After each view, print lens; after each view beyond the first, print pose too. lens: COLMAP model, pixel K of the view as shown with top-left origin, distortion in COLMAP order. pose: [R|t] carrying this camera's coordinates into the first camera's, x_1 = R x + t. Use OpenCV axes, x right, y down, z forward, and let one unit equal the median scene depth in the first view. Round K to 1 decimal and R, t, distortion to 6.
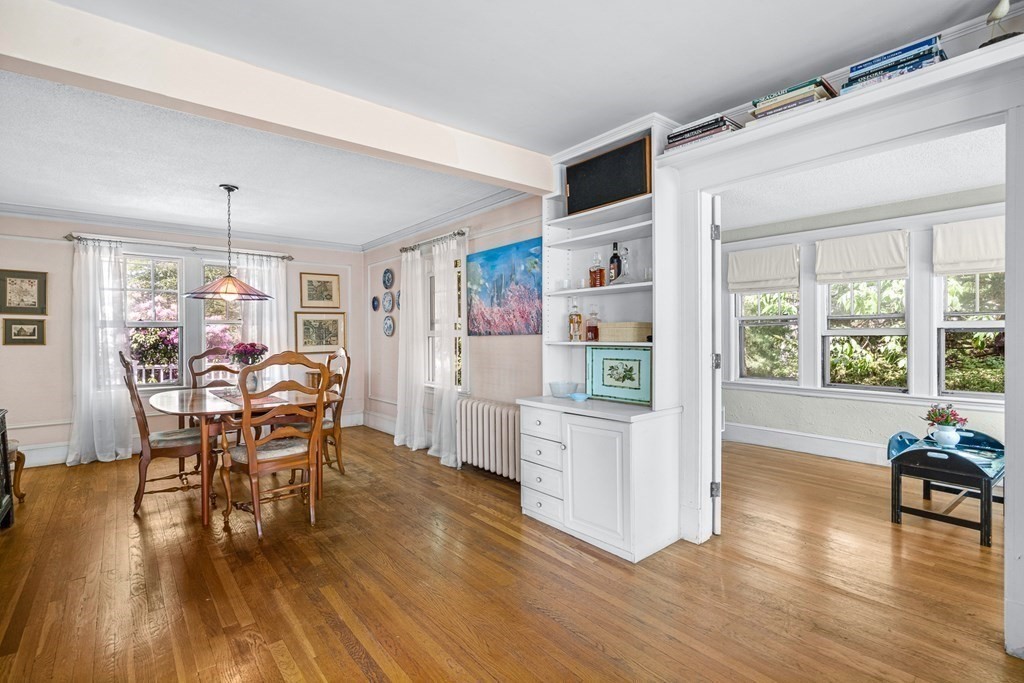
lens RADIAL K [[463.0, 0, 510.5], [0, 463.0, 342.1], [0, 0, 1]] dist [-0.003957, -0.000742]
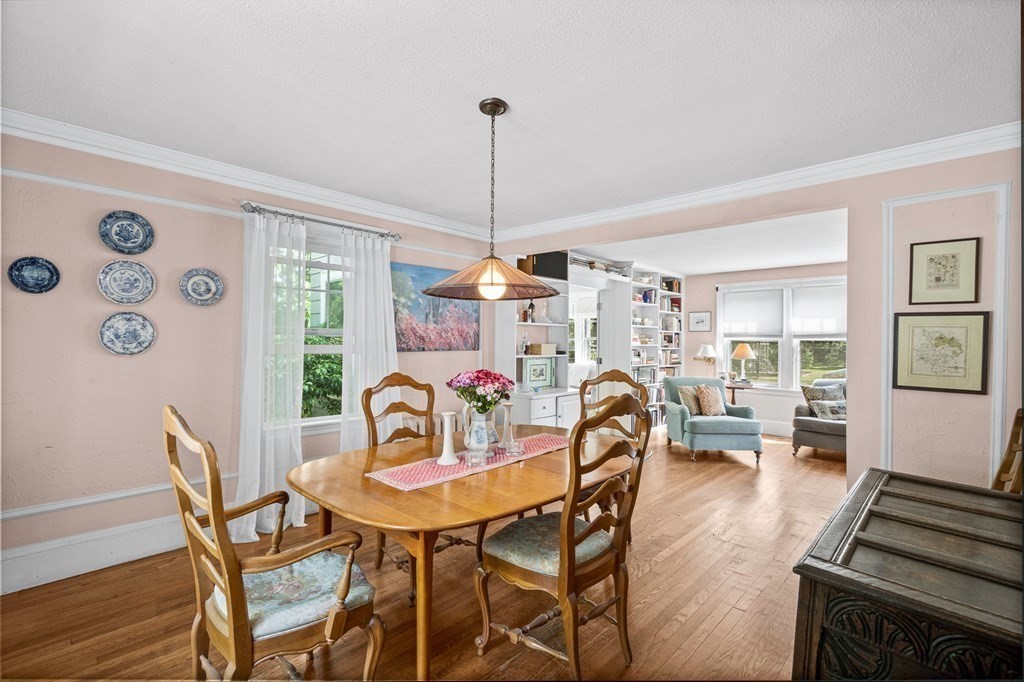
lens RADIAL K [[463.0, 0, 516.8], [0, 463.0, 345.2], [0, 0, 1]] dist [-0.003957, -0.000742]
pose [[-0.102001, -0.007233, 0.994758, -1.088737], [-0.001512, 0.999974, 0.007115, -0.035693], [-0.994783, -0.000779, -0.102010, 0.913104]]
